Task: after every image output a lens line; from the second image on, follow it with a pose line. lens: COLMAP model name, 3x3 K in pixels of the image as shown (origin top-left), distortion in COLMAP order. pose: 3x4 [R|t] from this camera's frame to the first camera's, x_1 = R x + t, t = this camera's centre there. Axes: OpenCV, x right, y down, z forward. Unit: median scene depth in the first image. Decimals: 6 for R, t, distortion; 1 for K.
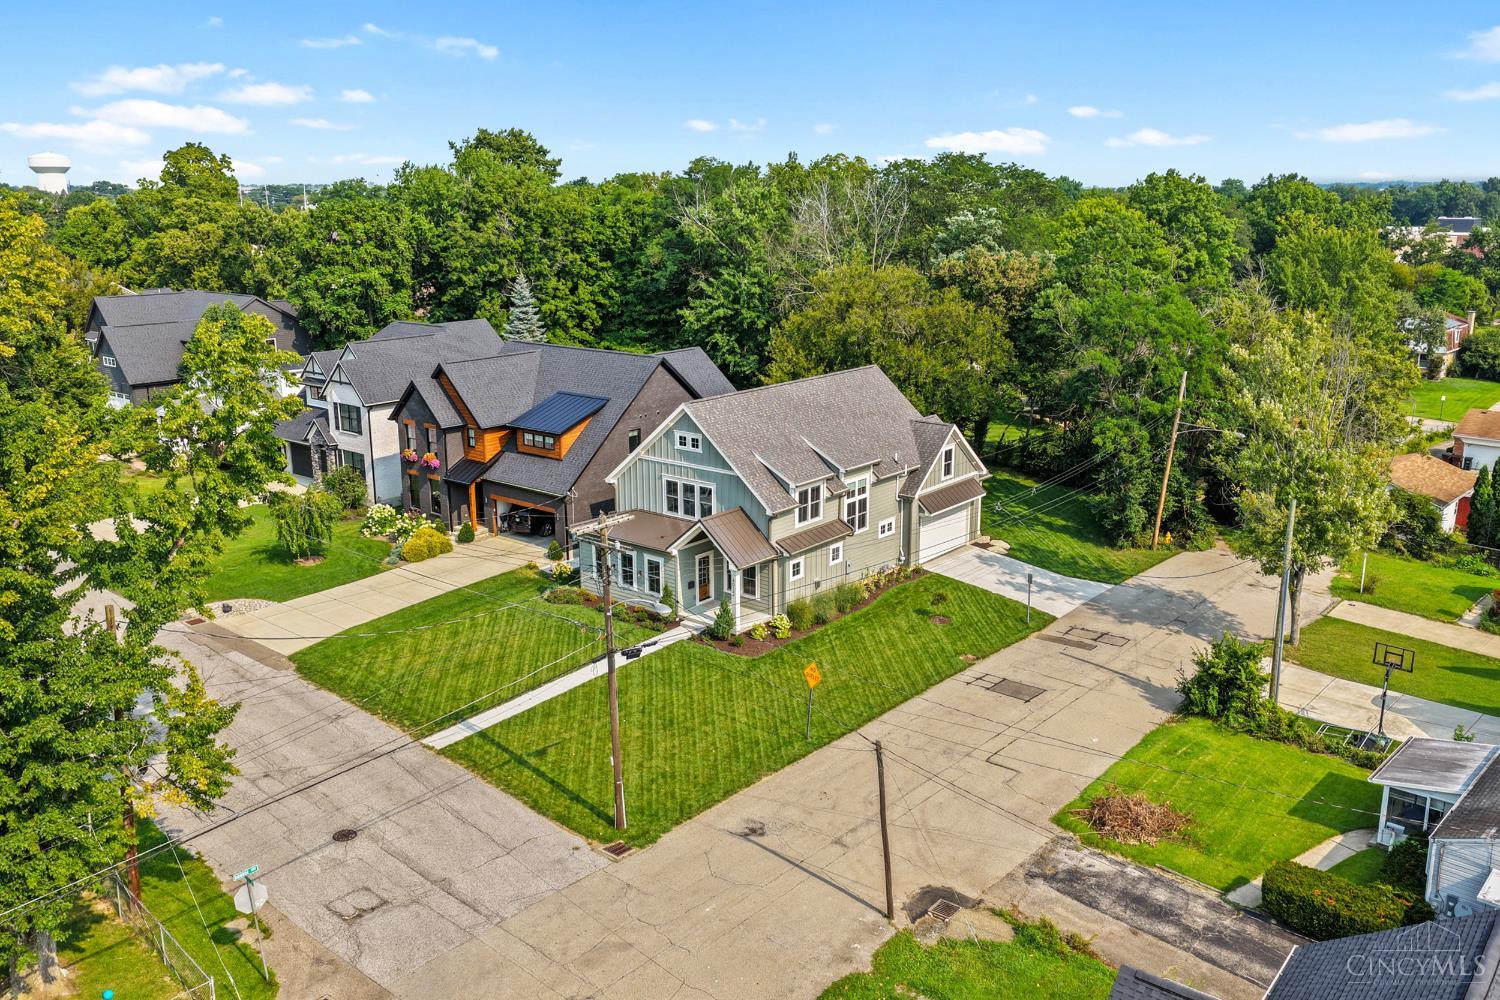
lens RADIAL K [[1239.5, 0, 750.0], [0, 1239.5, 500.0], [0, 0, 1]] dist [-0.000686, -0.007553]
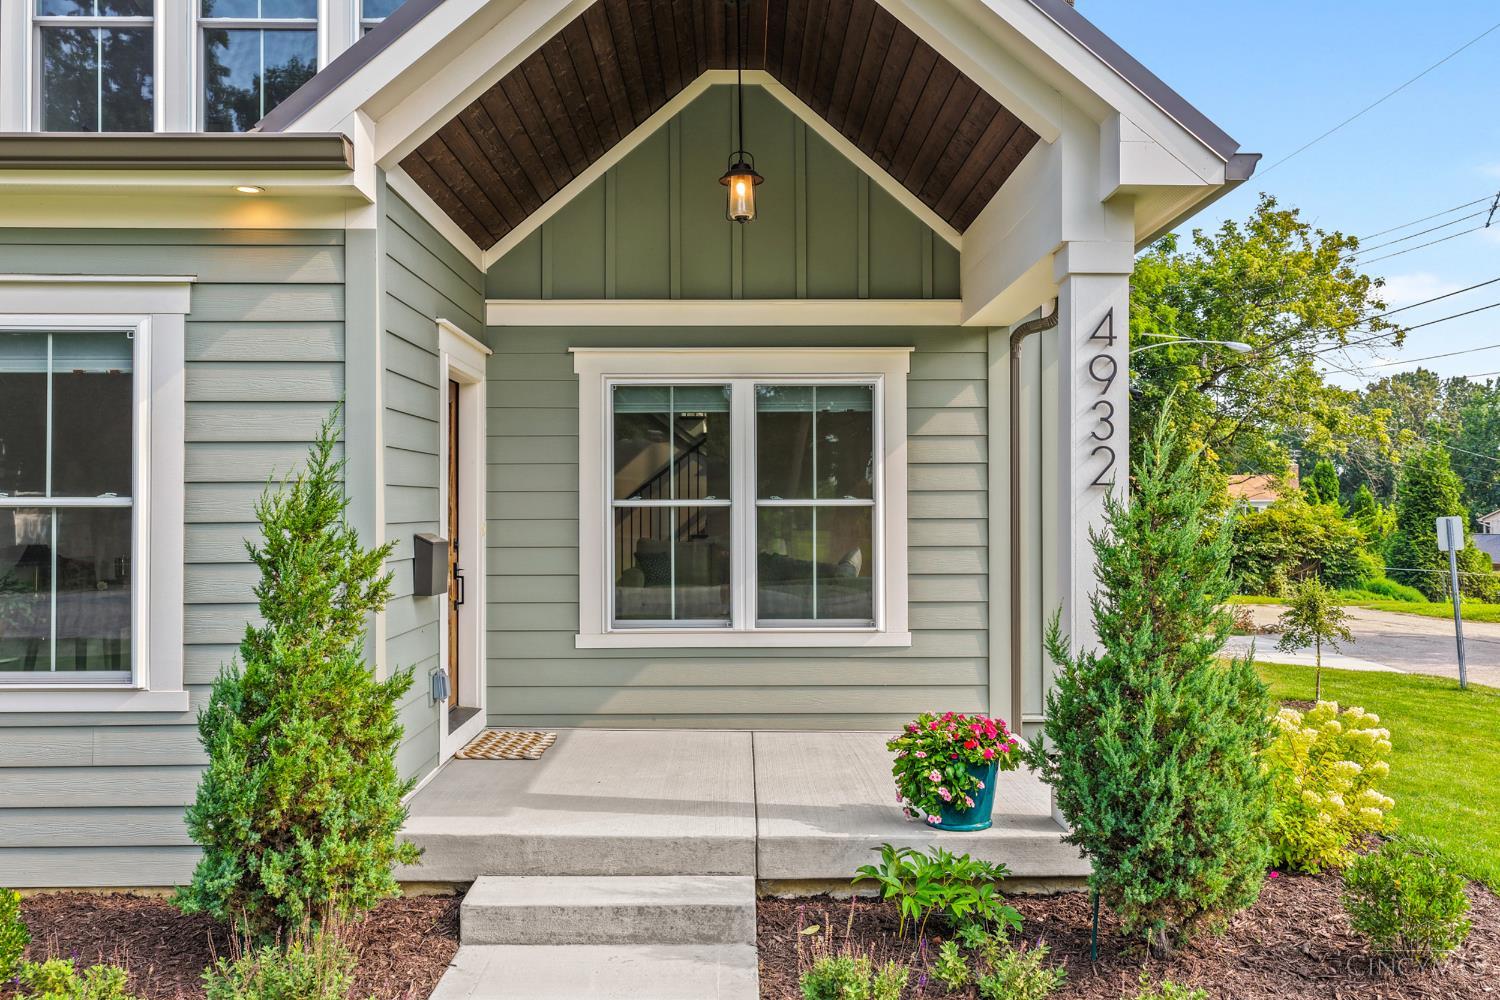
lens RADIAL K [[1239.5, 0, 750.0], [0, 1239.5, 500.0], [0, 0, 1]] dist [-0.000686, -0.007553]
pose [[0.768549, 0.005996, 0.639762, -0.096527], [0.155569, 0.968193, -0.195960, 0.088910], [-0.620588, 0.250132, 0.743172, 0.889779]]
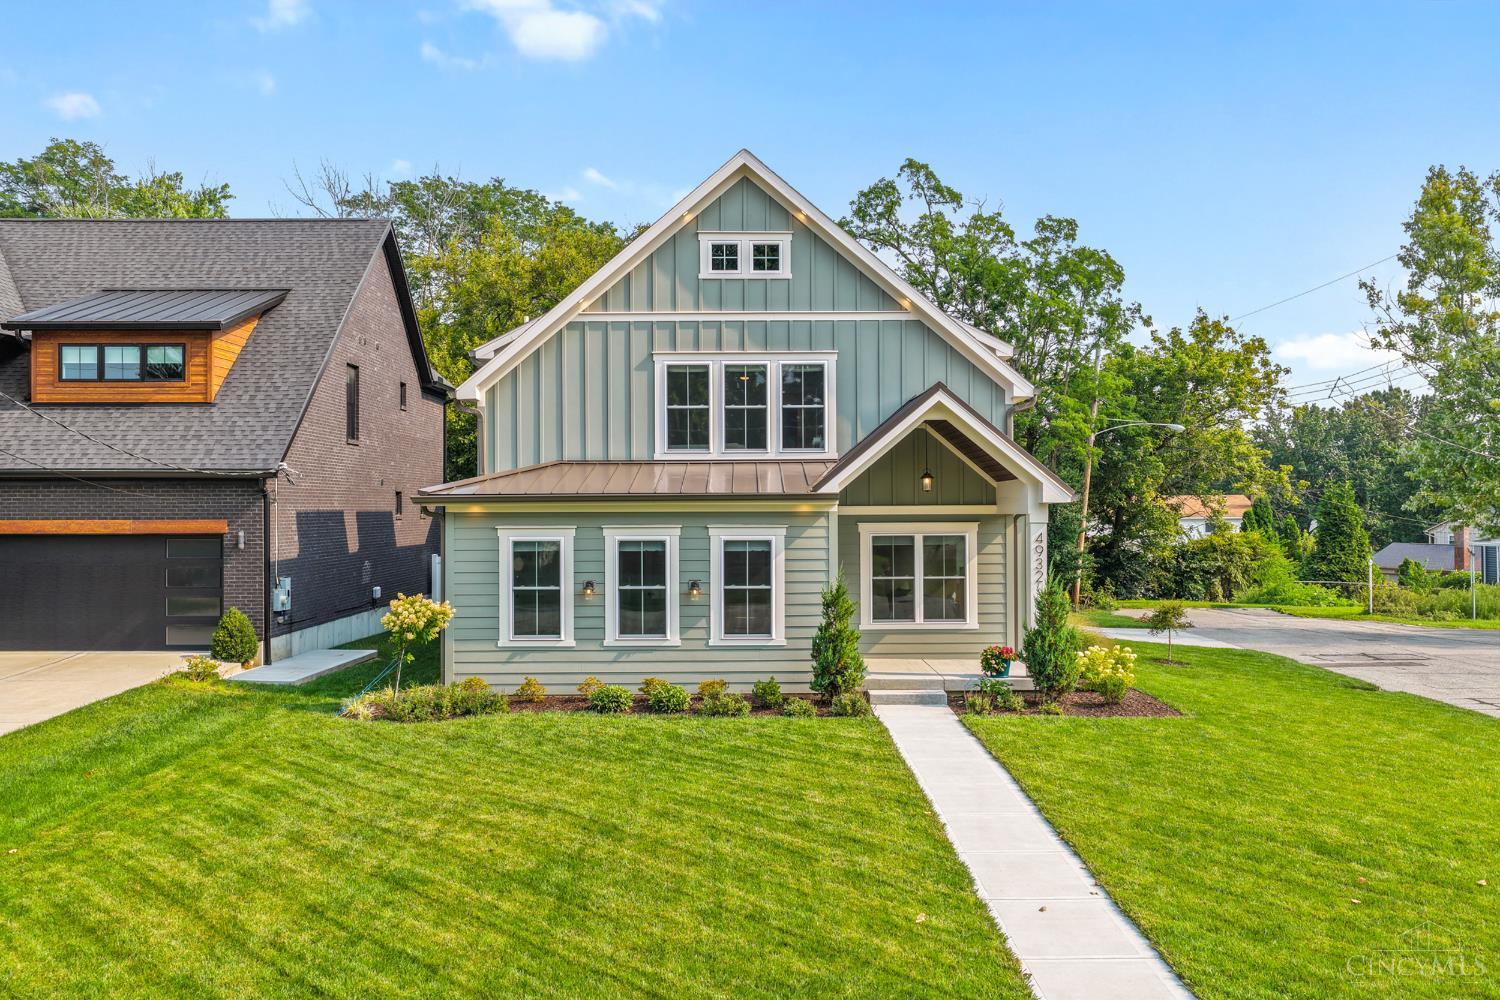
lens RADIAL K [[1239.5, 0, 750.0], [0, 1239.5, 500.0], [0, 0, 1]] dist [-0.000686, -0.007553]
pose [[0.772599, 0.003061, 0.634887, -0.300447], [0.157728, 0.967713, -0.196606, 0.106751], [-0.614990, 0.252037, 0.747171, 0.725876]]
